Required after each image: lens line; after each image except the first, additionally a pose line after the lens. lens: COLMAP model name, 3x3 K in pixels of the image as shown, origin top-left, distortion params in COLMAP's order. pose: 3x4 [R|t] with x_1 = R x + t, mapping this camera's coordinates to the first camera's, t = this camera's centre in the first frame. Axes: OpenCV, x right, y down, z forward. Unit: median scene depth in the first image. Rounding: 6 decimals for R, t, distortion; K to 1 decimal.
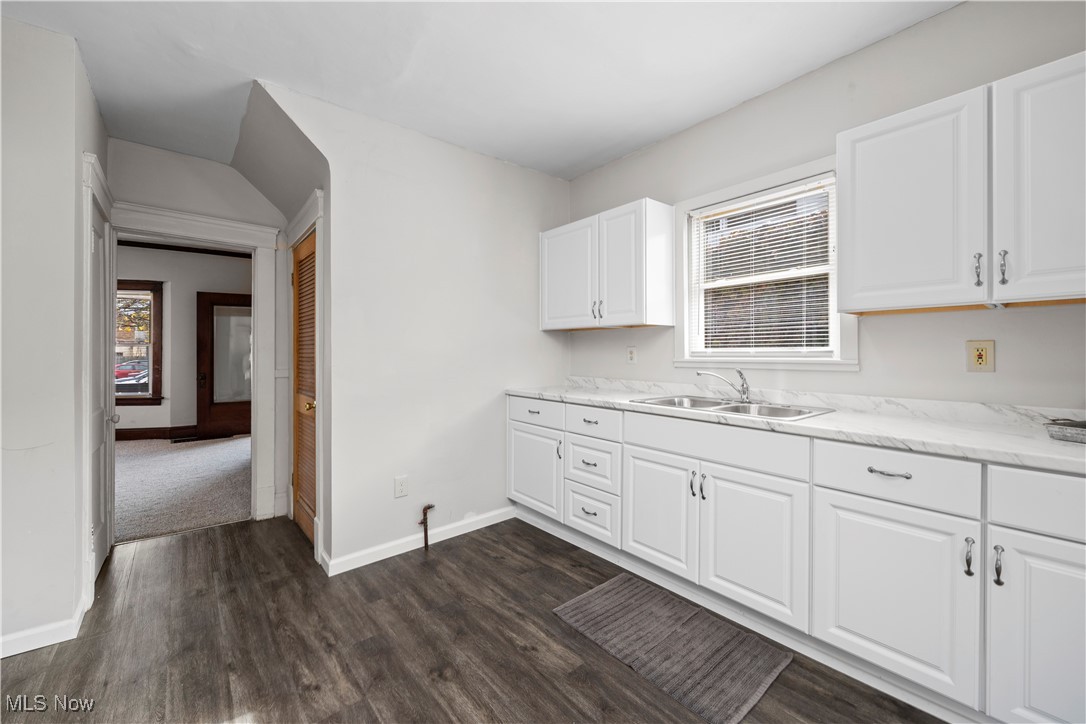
lens RADIAL K [[428.7, 0, 539.6], [0, 428.7, 354.6], [0, 0, 1]] dist [-0.005346, -0.000194]
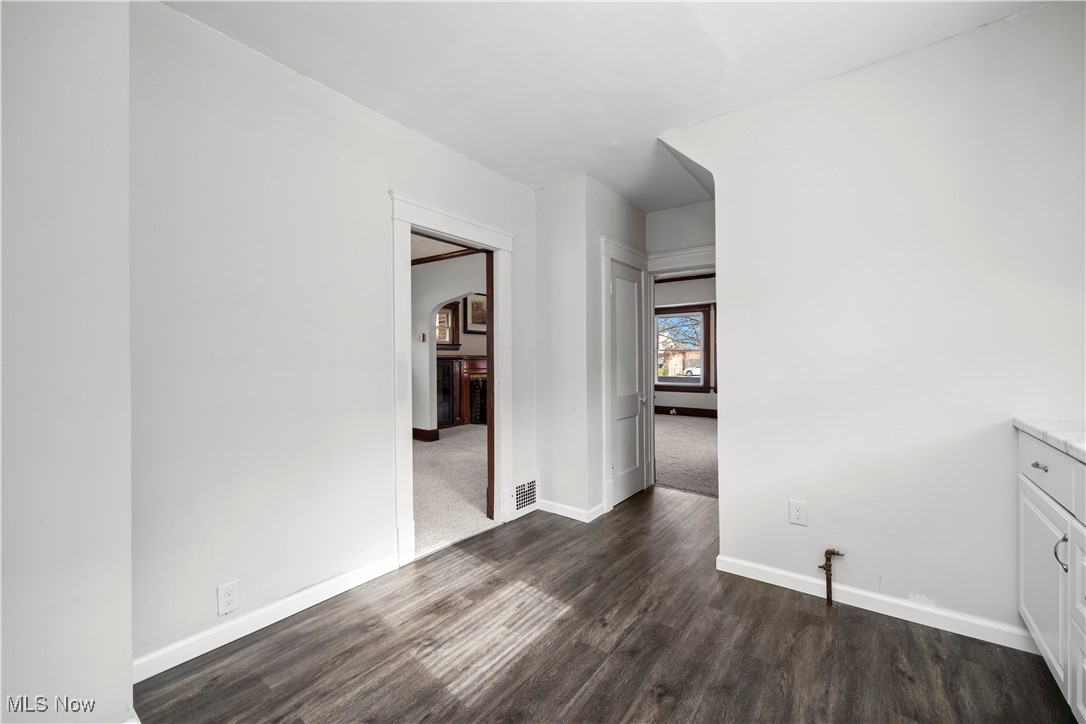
lens RADIAL K [[423.9, 0, 548.9], [0, 423.9, 357.4], [0, 0, 1]] dist [-0.009801, -0.000280]
pose [[0.225639, 0.007004, -0.974186, 0.466348], [0.008231, 0.999925, 0.009095, -0.015104], [0.974176, -0.010070, 0.225564, 0.406247]]
